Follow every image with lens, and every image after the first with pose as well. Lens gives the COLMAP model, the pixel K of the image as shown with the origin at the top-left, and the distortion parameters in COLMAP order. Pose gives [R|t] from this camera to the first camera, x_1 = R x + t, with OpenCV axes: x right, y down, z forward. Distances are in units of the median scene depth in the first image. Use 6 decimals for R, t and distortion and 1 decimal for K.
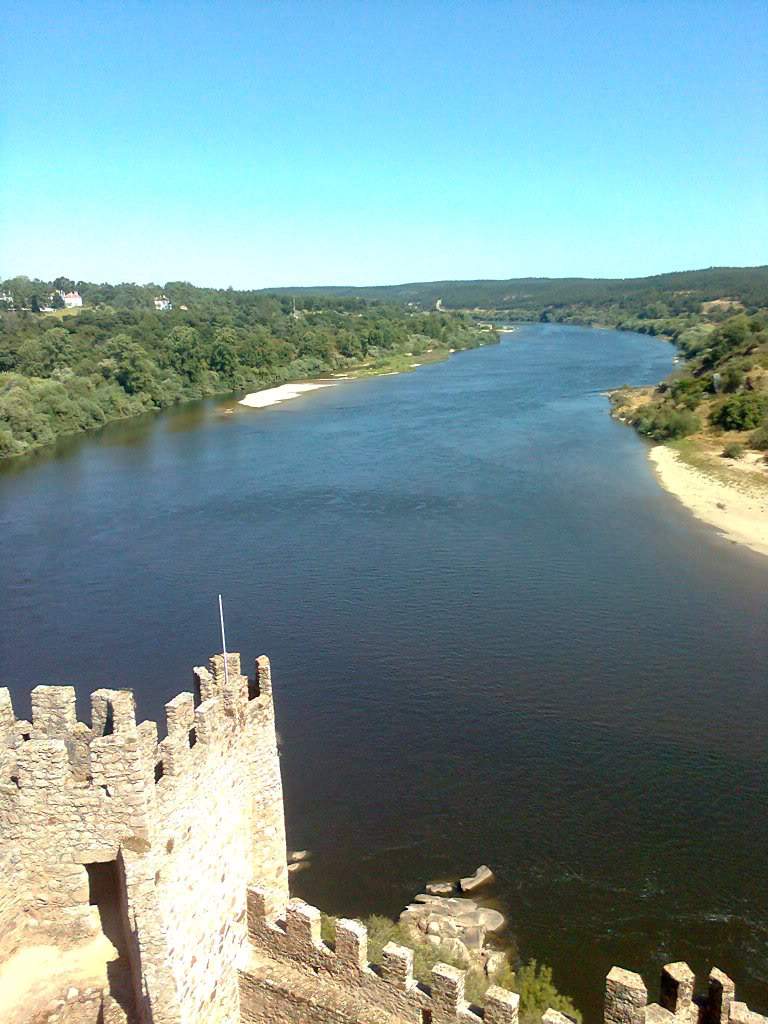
lens RADIAL K [[929.1, 0, 379.8], [0, 929.1, 511.0], [0, 0, 1]] dist [-0.013461, 0.013296]
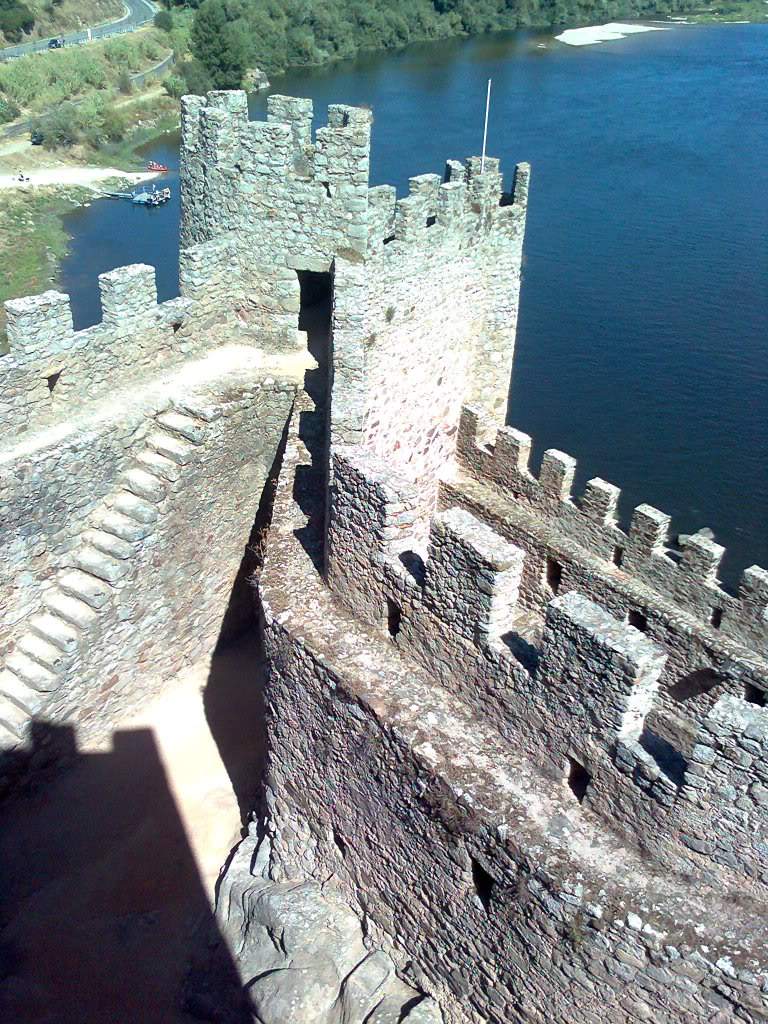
lens RADIAL K [[929.1, 0, 383.4], [0, 929.1, 514.8], [0, 0, 1]] dist [-0.013461, 0.013296]
pose [[0.945624, 0.229589, -0.230398, 0.030233], [-0.138688, 0.925337, 0.352871, 0.189627], [0.294211, -0.301730, 0.906862, 0.061843]]
